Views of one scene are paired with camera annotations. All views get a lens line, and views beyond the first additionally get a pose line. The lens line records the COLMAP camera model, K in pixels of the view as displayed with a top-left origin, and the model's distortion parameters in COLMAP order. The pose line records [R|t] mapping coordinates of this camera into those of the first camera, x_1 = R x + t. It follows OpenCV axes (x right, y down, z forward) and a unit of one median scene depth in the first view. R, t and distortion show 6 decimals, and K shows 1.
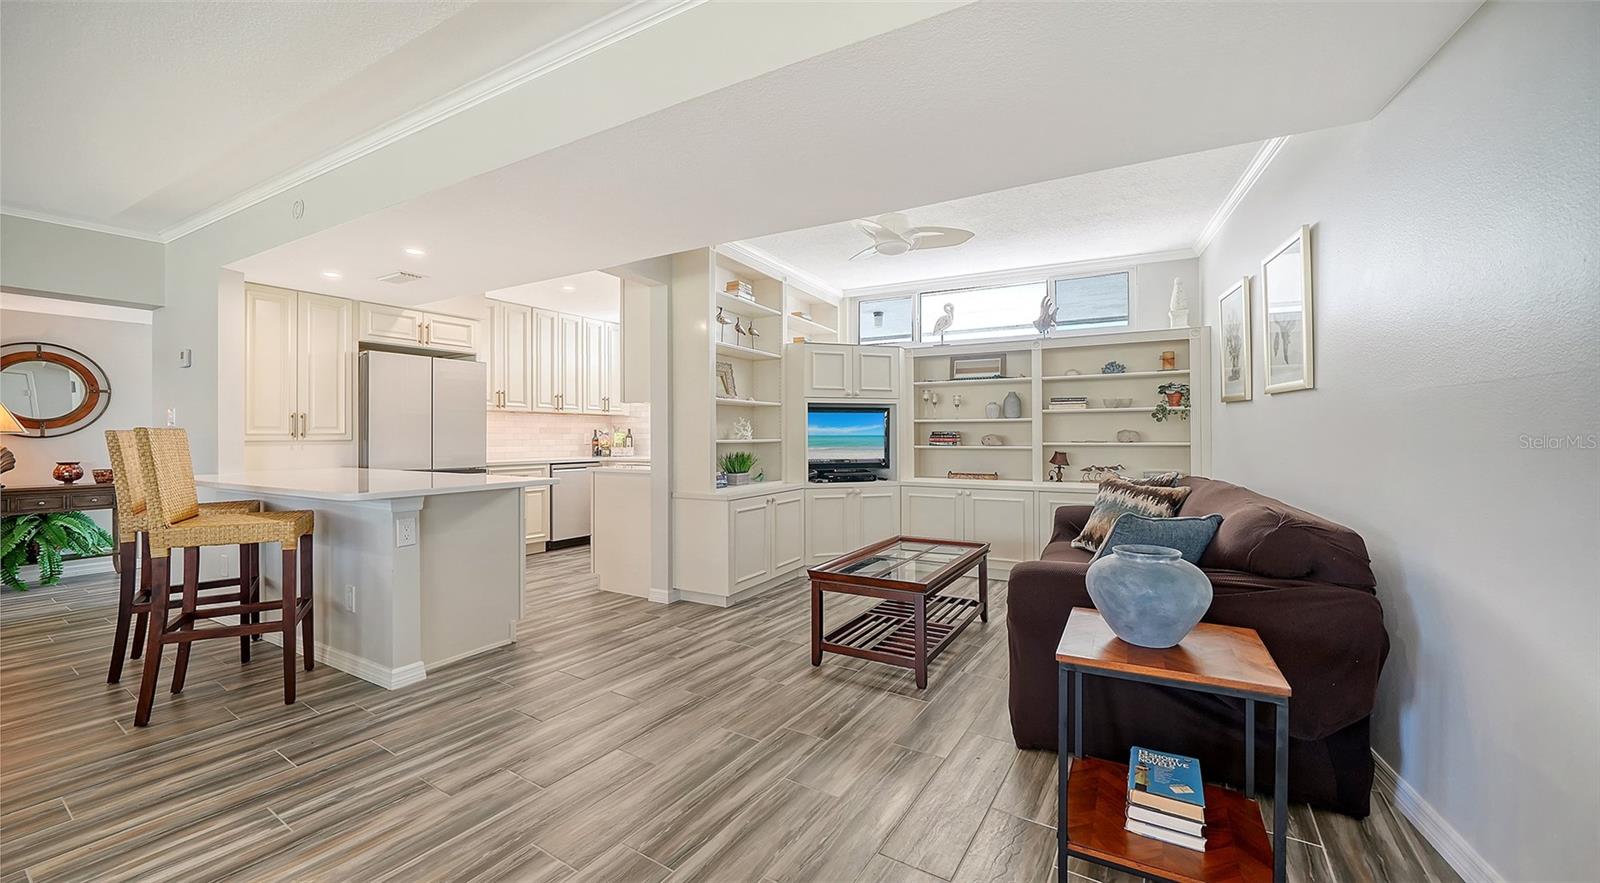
lens RADIAL K [[608.7, 0, 785.5], [0, 608.7, 456.3], [0, 0, 1]] dist [-0.016759, -0.000269]
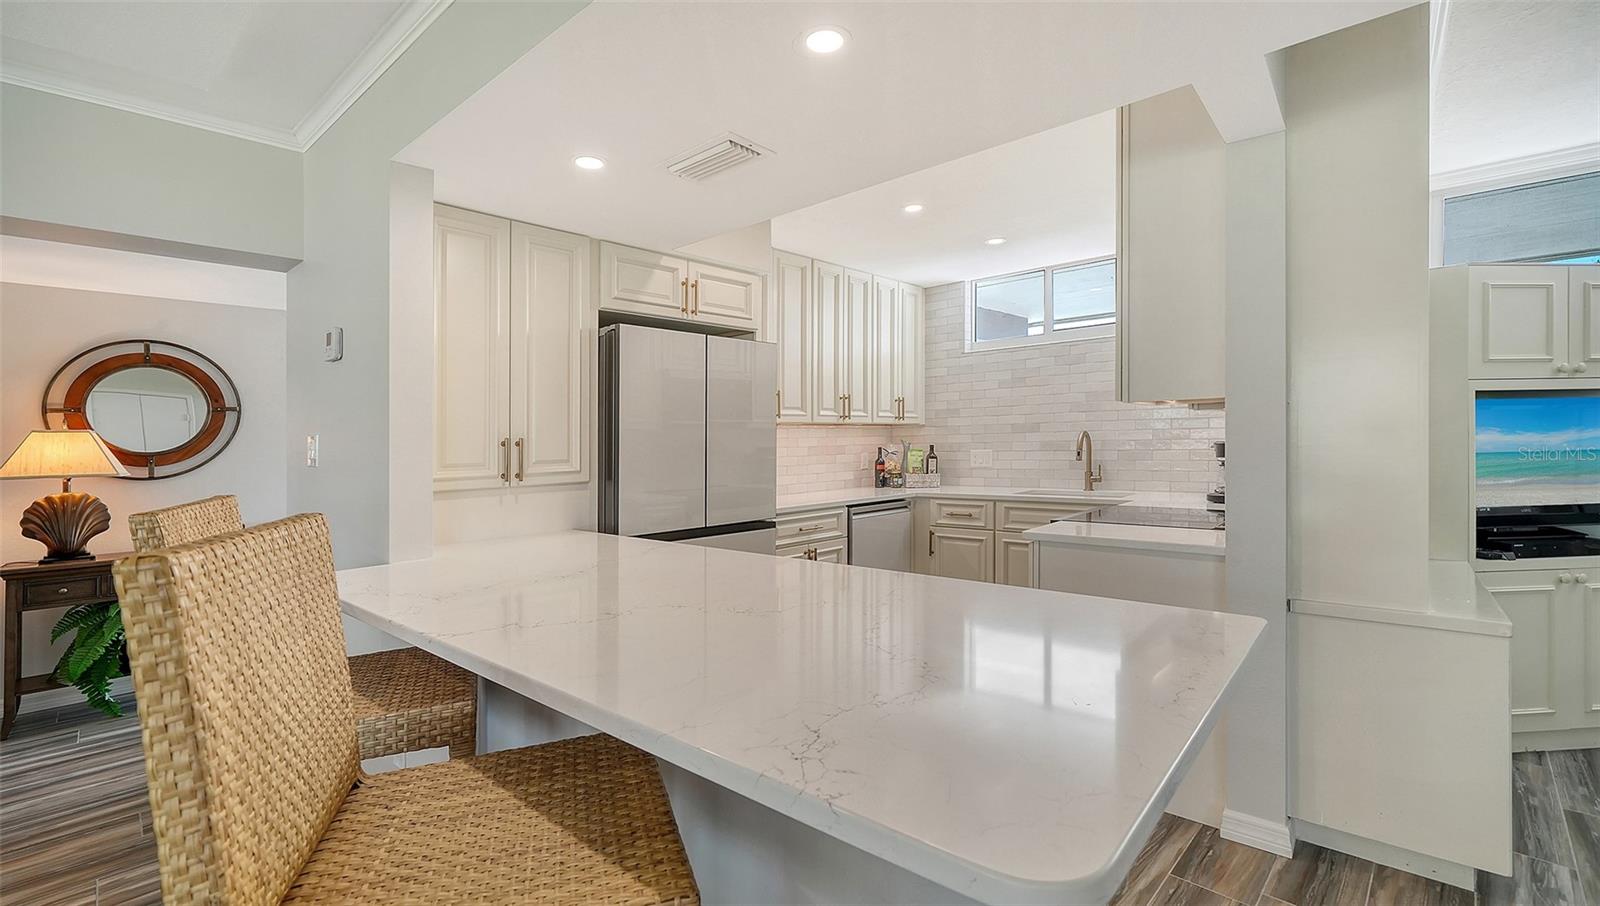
lens RADIAL K [[652.0, 0, 781.5], [0, 652.0, 452.3], [0, 0, 1]] dist [0.000642, -0.000236]
pose [[0.980768, -0.016838, -0.194451, -0.395632], [0.014018, 0.999776, -0.015866, -0.040338], [0.194675, 0.012835, 0.980784, 0.402365]]
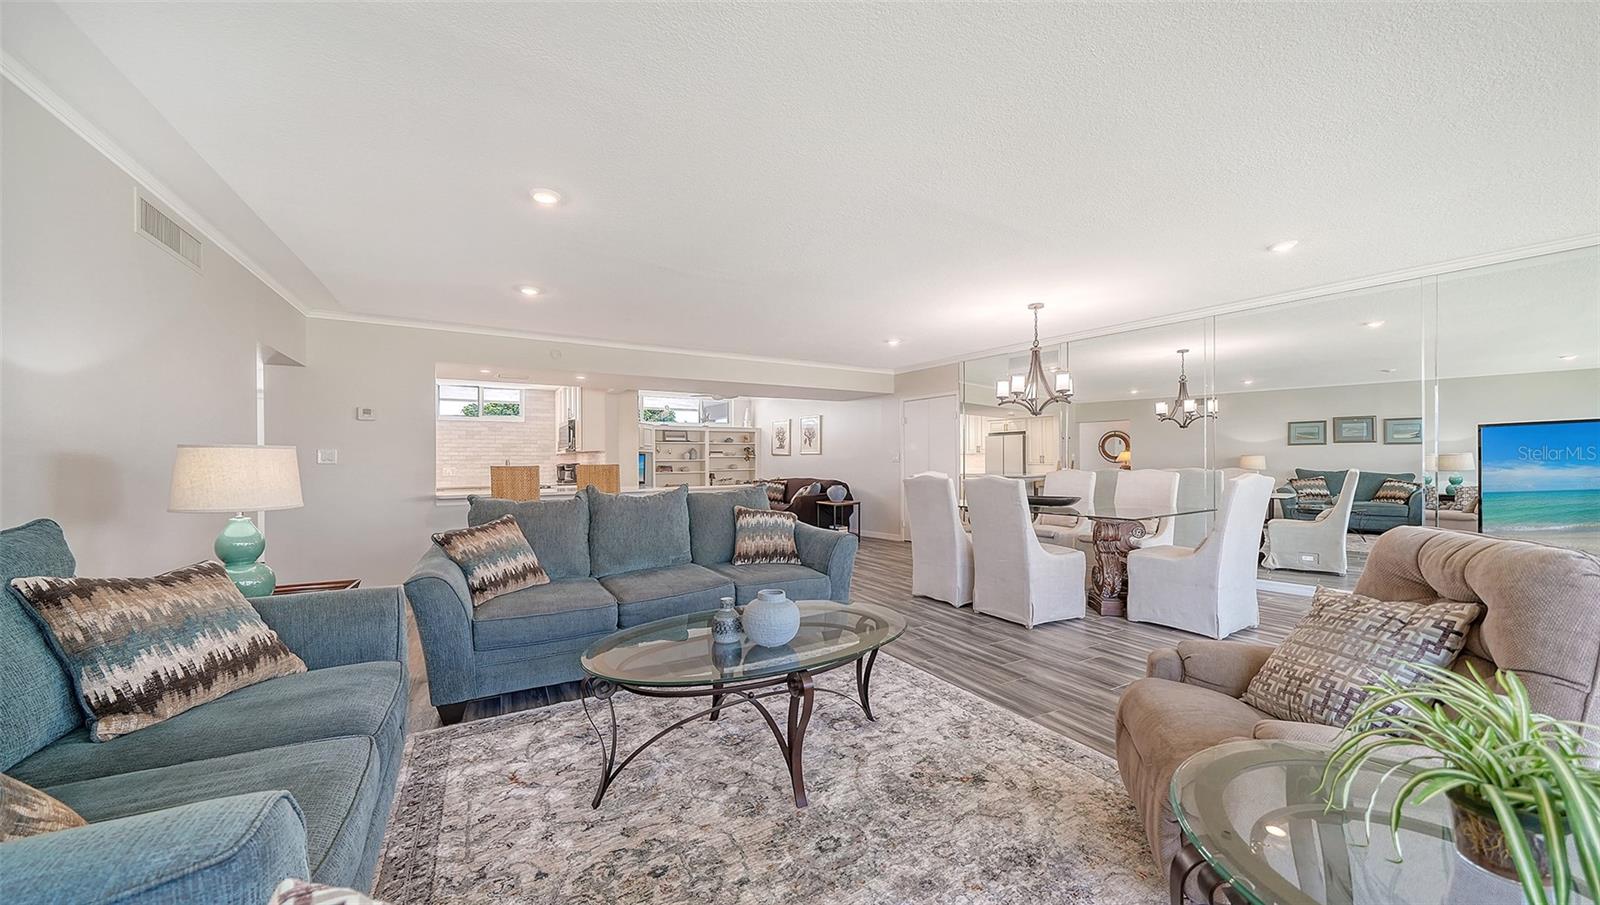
lens RADIAL K [[585.3, 0, 824.1], [0, 585.3, 453.1], [0, 0, 1]] dist [-0.001876, -0.000266]
pose [[0.447084, 0.012604, 0.894403, -1.400208], [0.044000, 0.998380, -0.036063, 0.014598], [-0.893409, 0.055476, 0.445806, -0.429224]]
